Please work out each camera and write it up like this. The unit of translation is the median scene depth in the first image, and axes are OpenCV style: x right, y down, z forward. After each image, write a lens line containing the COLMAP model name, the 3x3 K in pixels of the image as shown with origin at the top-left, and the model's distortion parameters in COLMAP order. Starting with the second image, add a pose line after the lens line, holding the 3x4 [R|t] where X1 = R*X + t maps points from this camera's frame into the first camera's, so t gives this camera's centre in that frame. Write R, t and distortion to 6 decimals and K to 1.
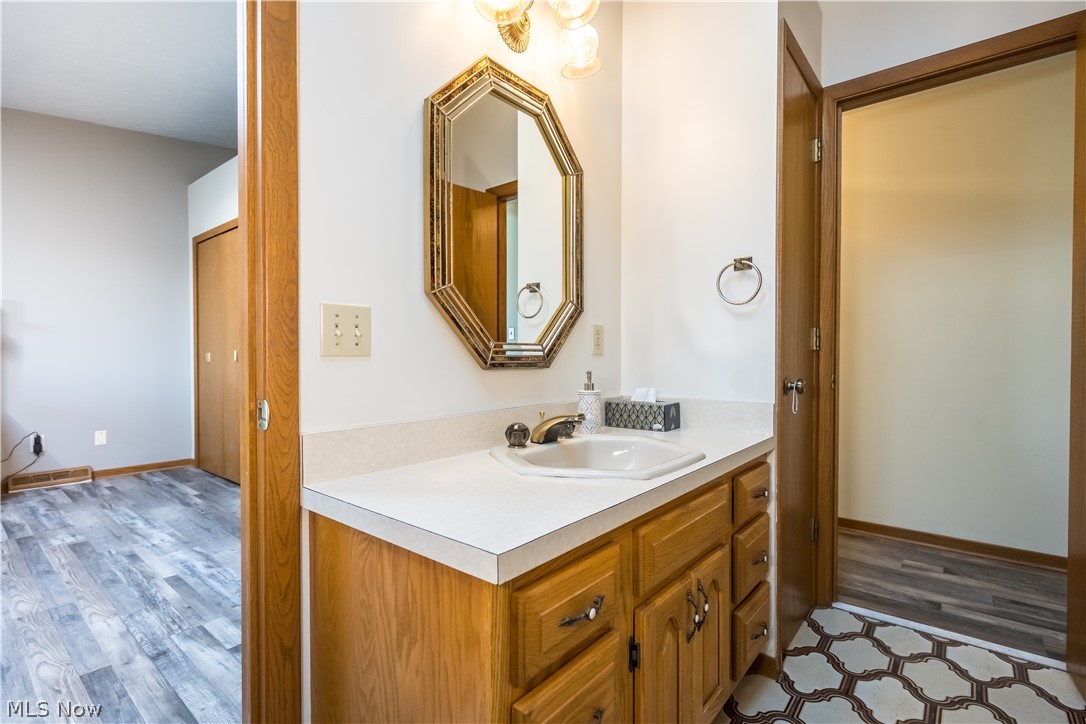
lens RADIAL K [[509.8, 0, 542.9], [0, 509.8, 351.0], [0, 0, 1]] dist [0.000762, 0.000301]
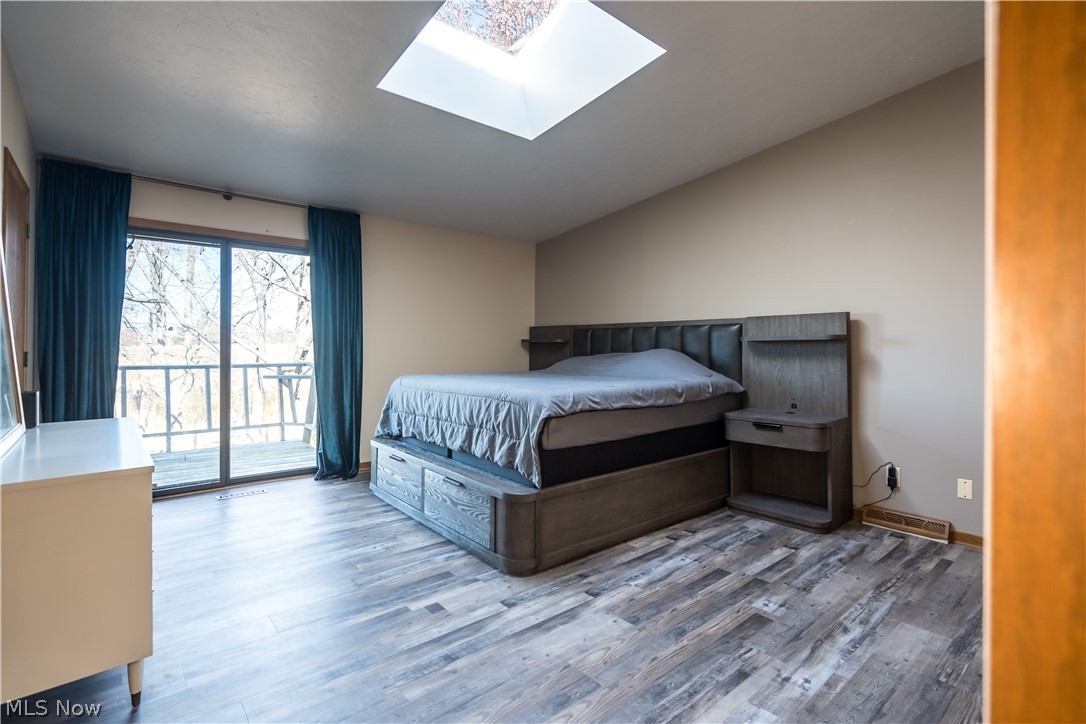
lens RADIAL K [[509.8, 0, 542.9], [0, 509.8, 351.0], [0, 0, 1]] dist [0.000762, 0.000301]
pose [[-0.173123, 0.002049, -0.984898, -0.056601], [0.002222, 0.999996, 0.001690, -0.043638], [0.984898, -0.001896, -0.173127, 0.760628]]
